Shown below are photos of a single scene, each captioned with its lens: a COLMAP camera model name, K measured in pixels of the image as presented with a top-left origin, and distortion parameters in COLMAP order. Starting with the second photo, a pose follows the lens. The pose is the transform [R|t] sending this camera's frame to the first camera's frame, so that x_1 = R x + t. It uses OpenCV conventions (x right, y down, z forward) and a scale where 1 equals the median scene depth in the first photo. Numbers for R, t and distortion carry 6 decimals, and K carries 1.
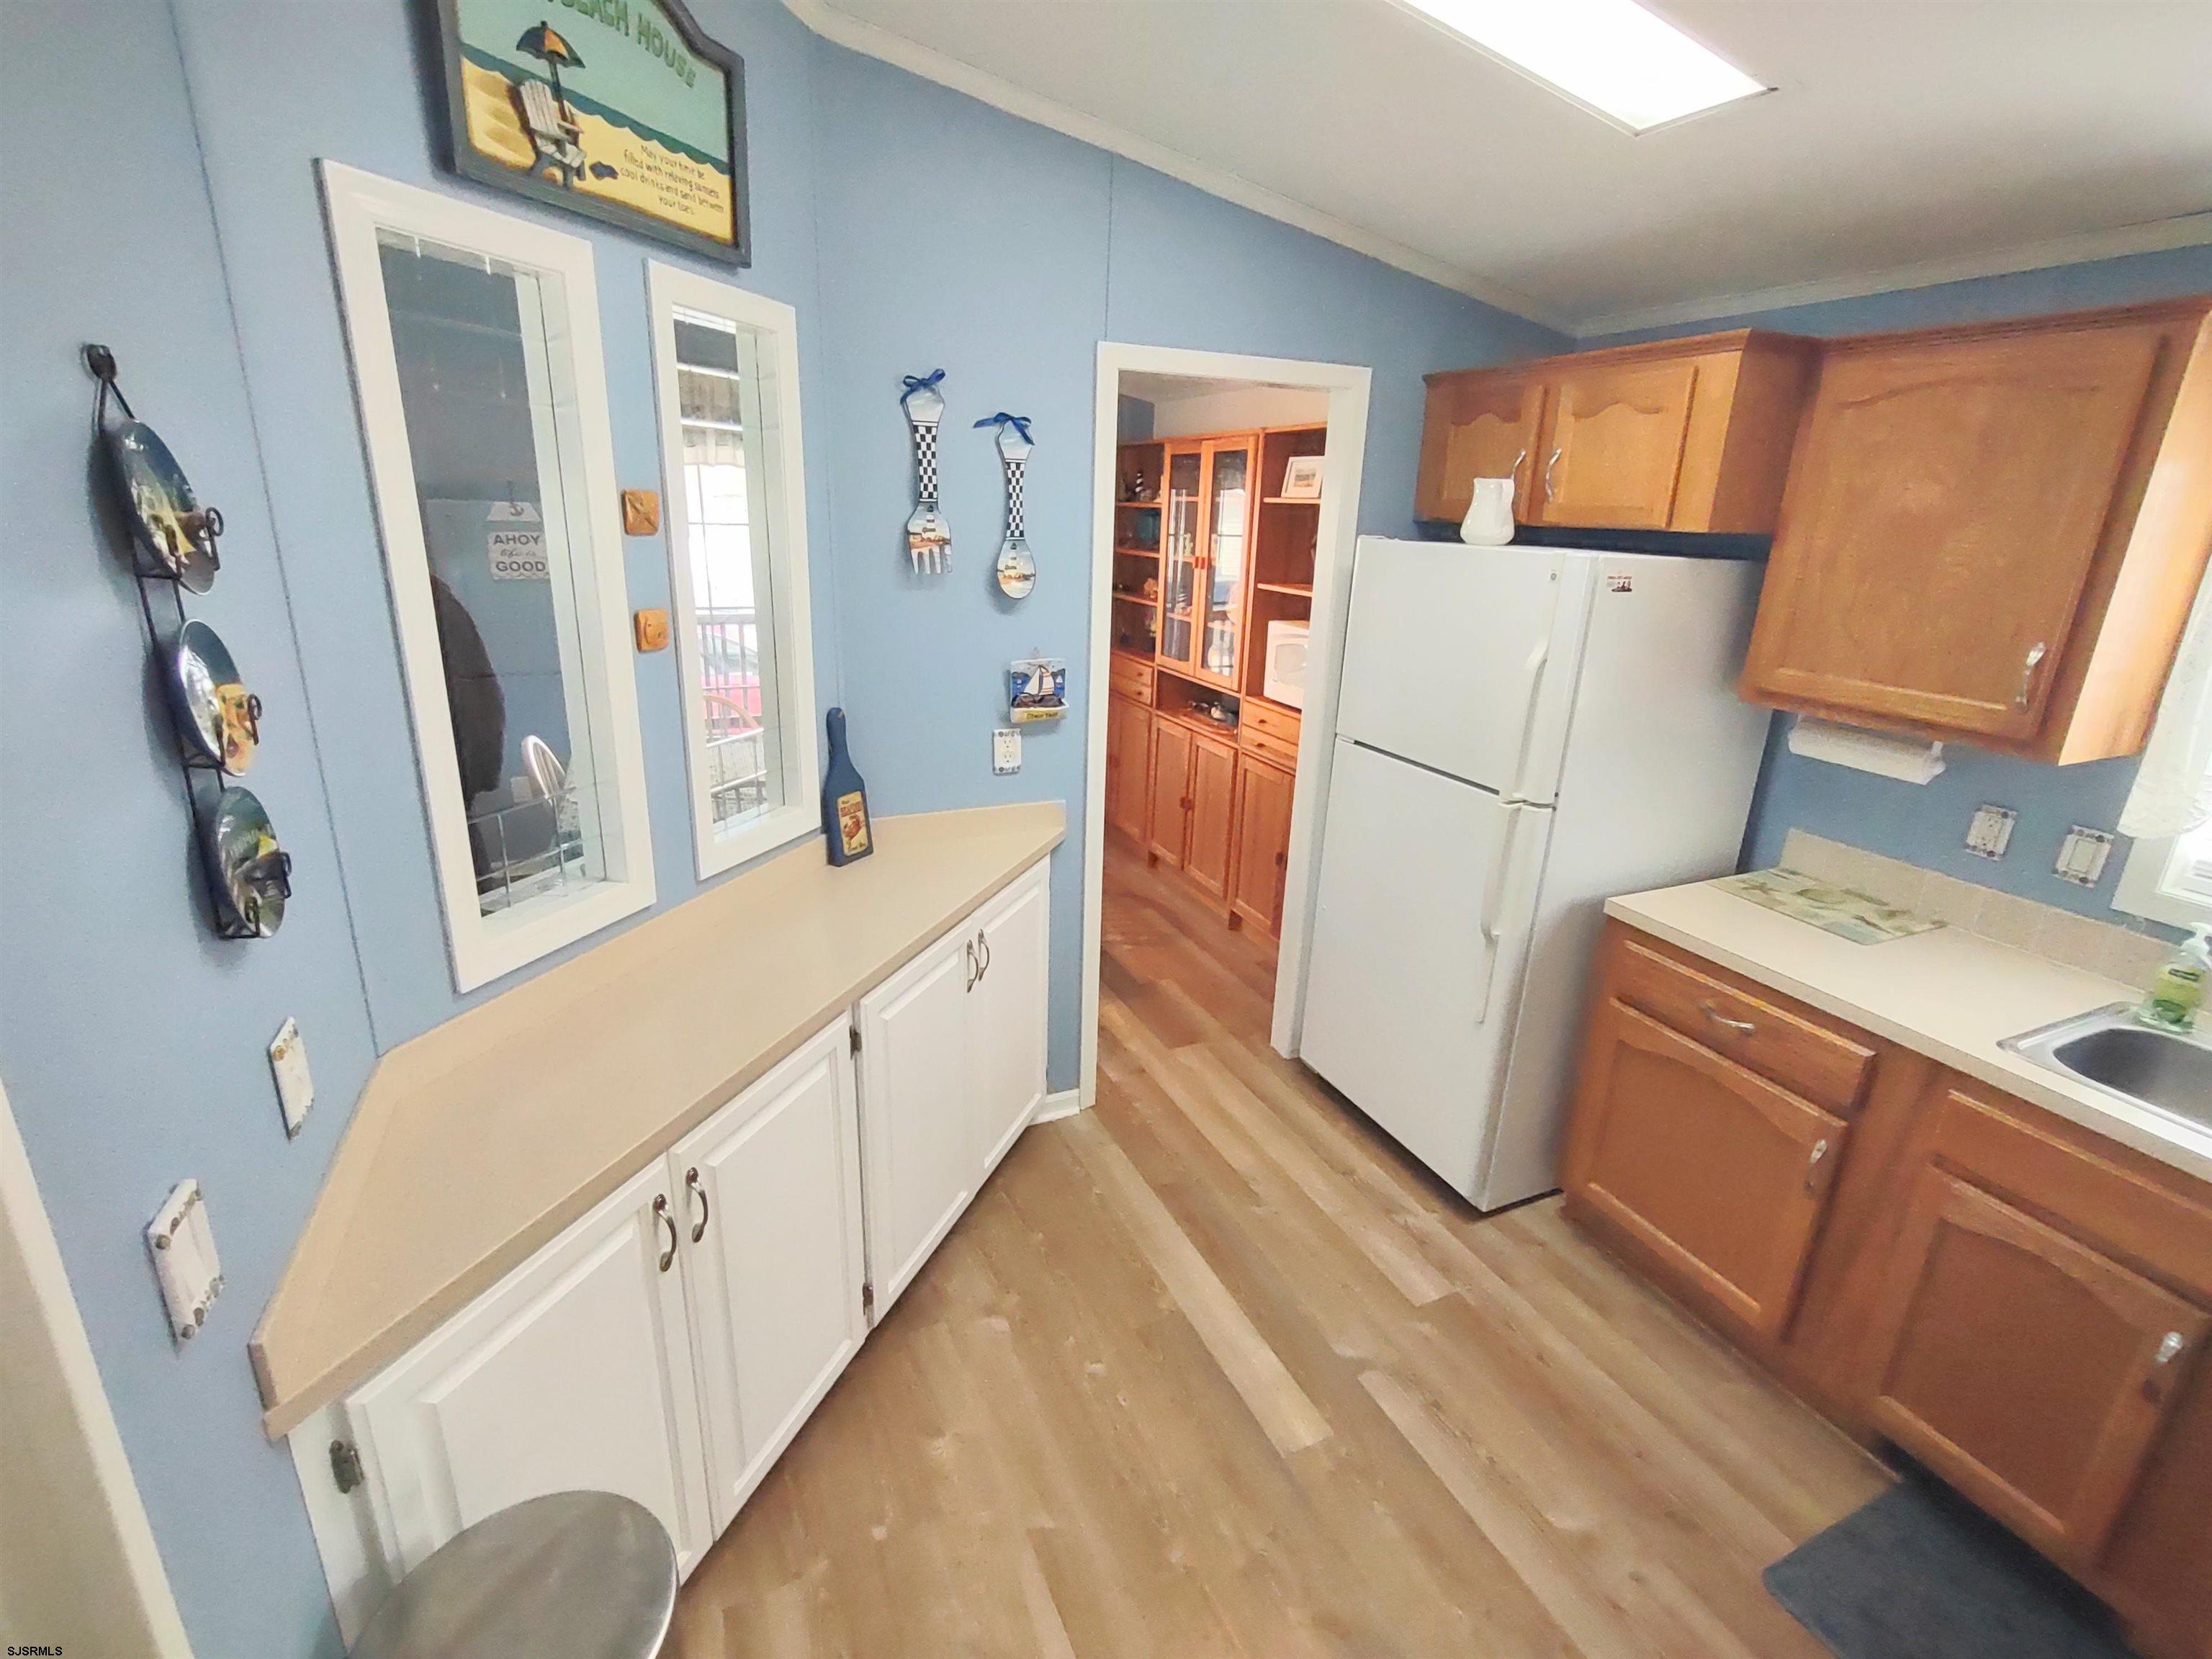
lens RADIAL K [[997.1, 0, 1105.2], [0, 997.1, 810.3], [0, 0, 1]] dist [-0.003607, 0.000068]
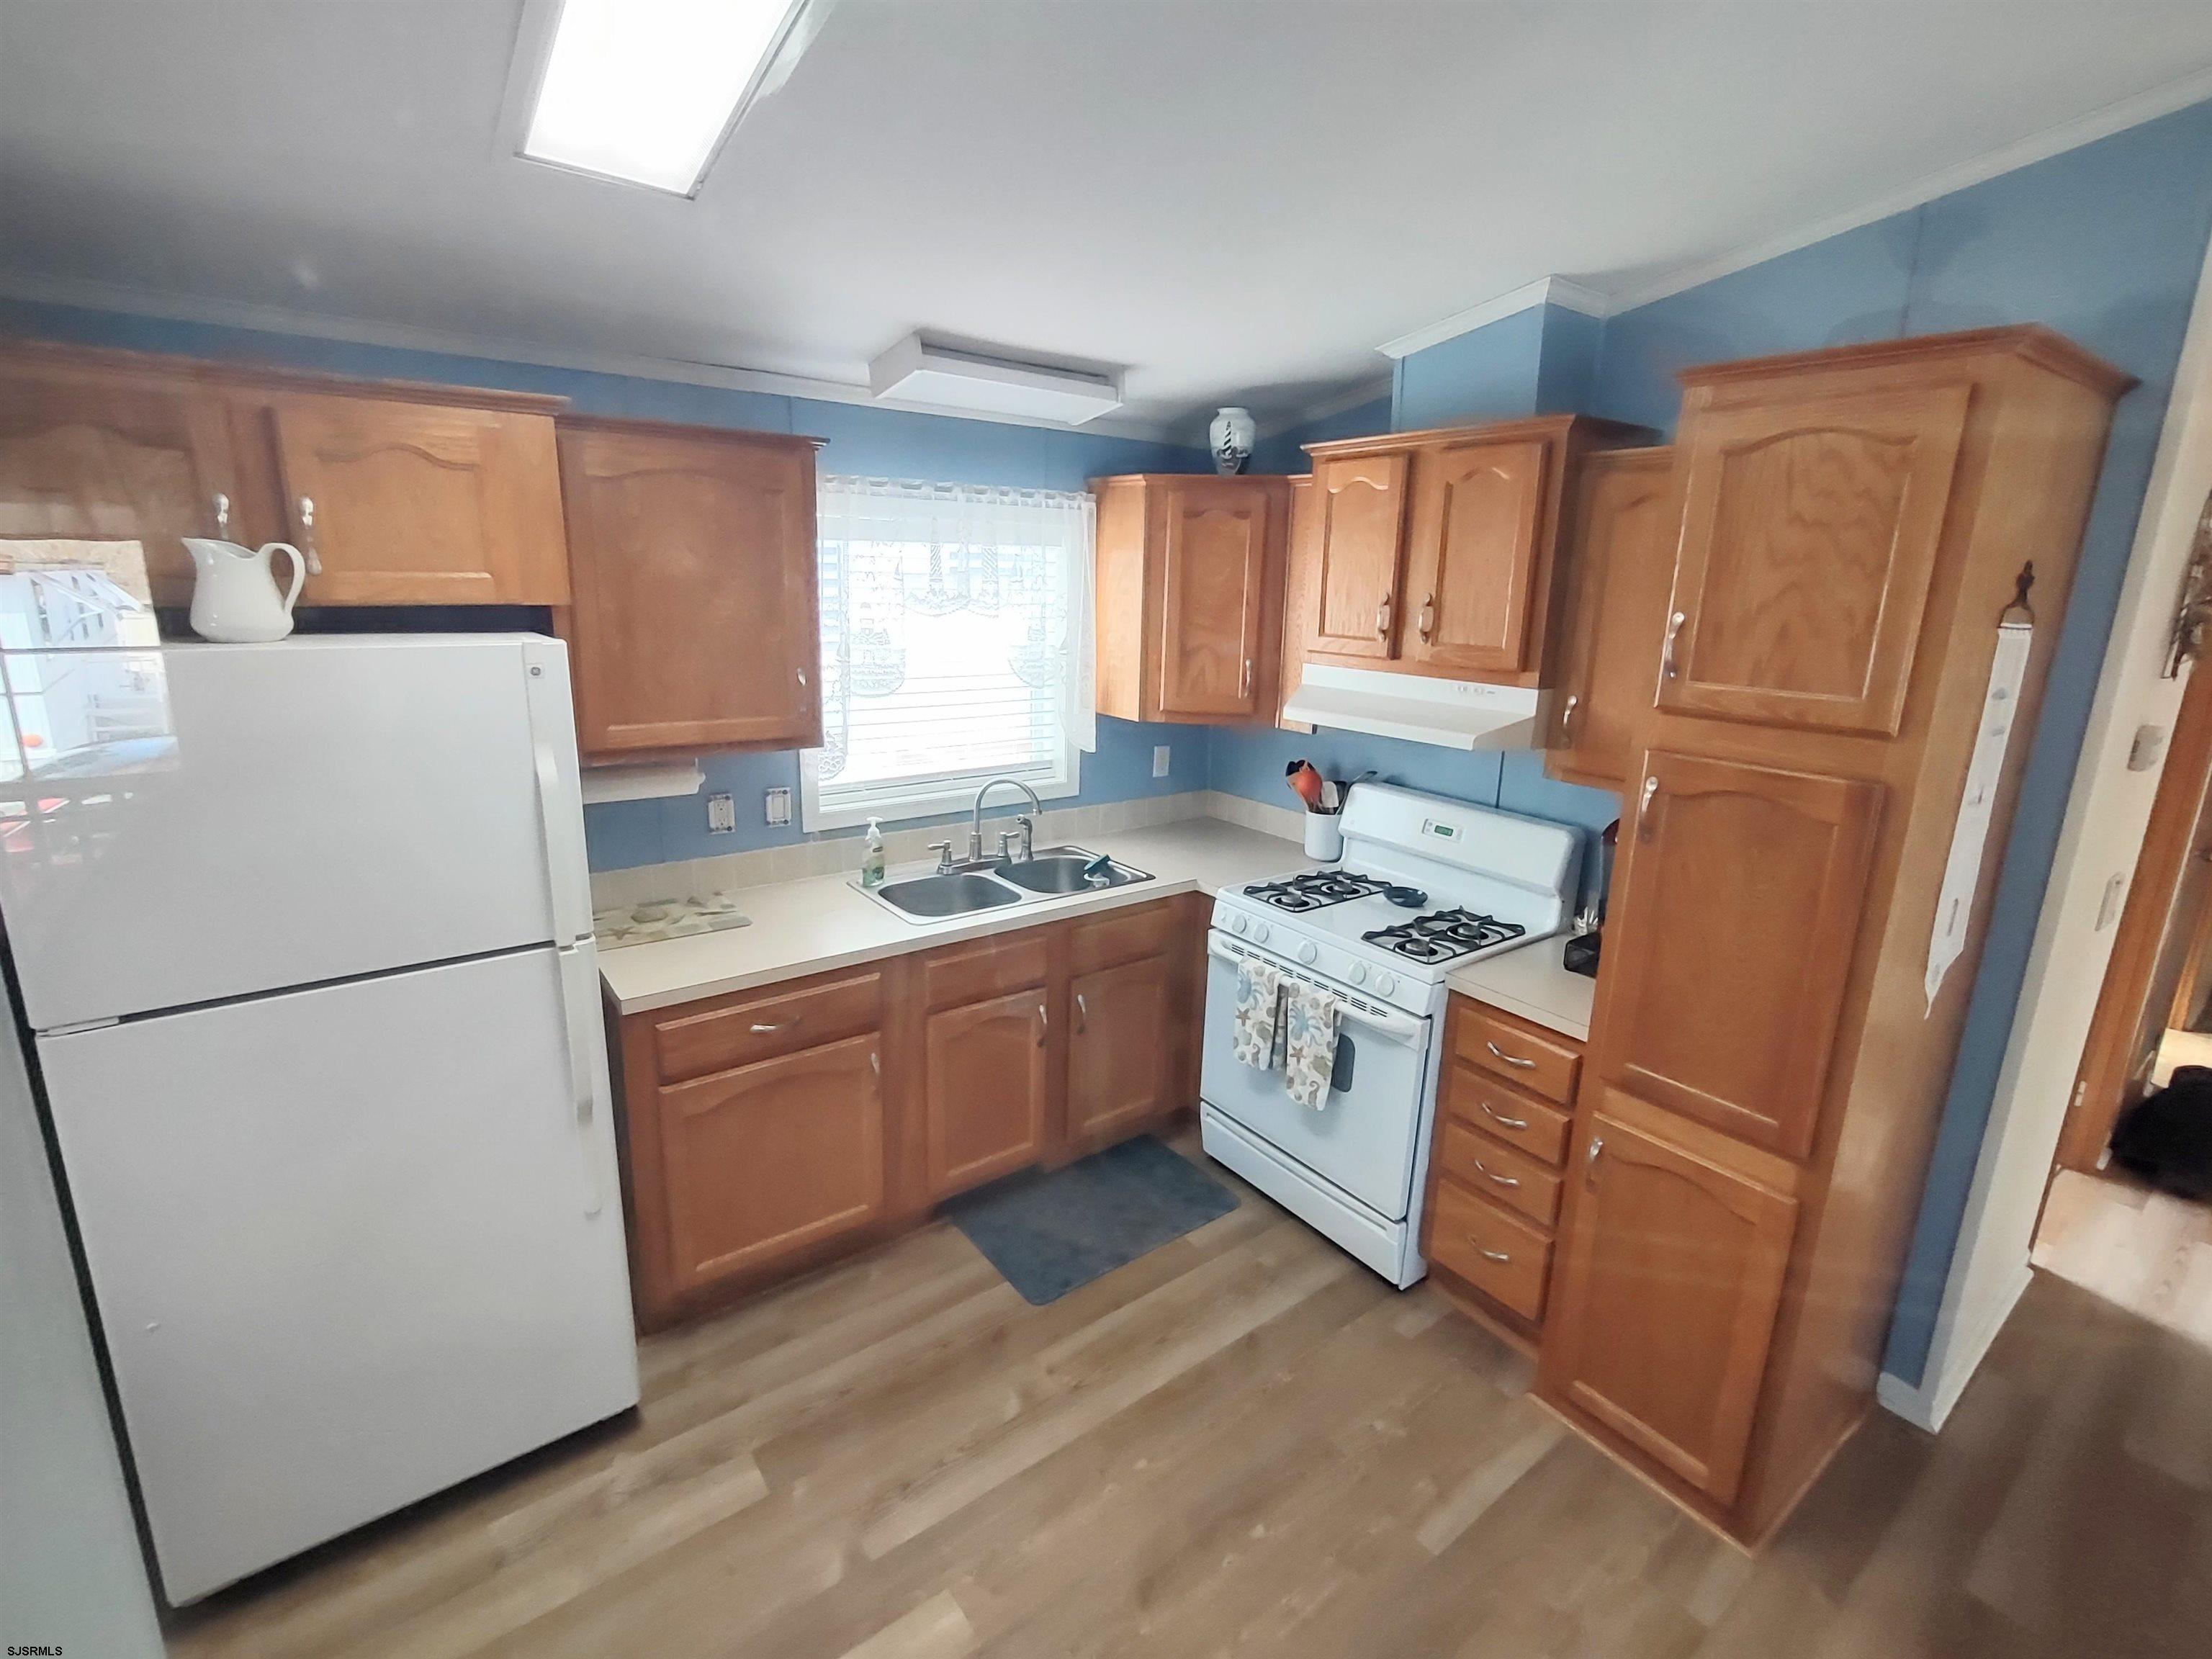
lens RADIAL K [[997.1, 0, 1105.2], [0, 997.1, 810.3], [0, 0, 1]] dist [-0.003607, 0.000068]
pose [[-0.215919, -0.266717, 0.939277, -0.406866], [0.257426, 0.912384, 0.318257, -0.247775], [-0.941866, 0.310512, -0.128341, 0.642835]]
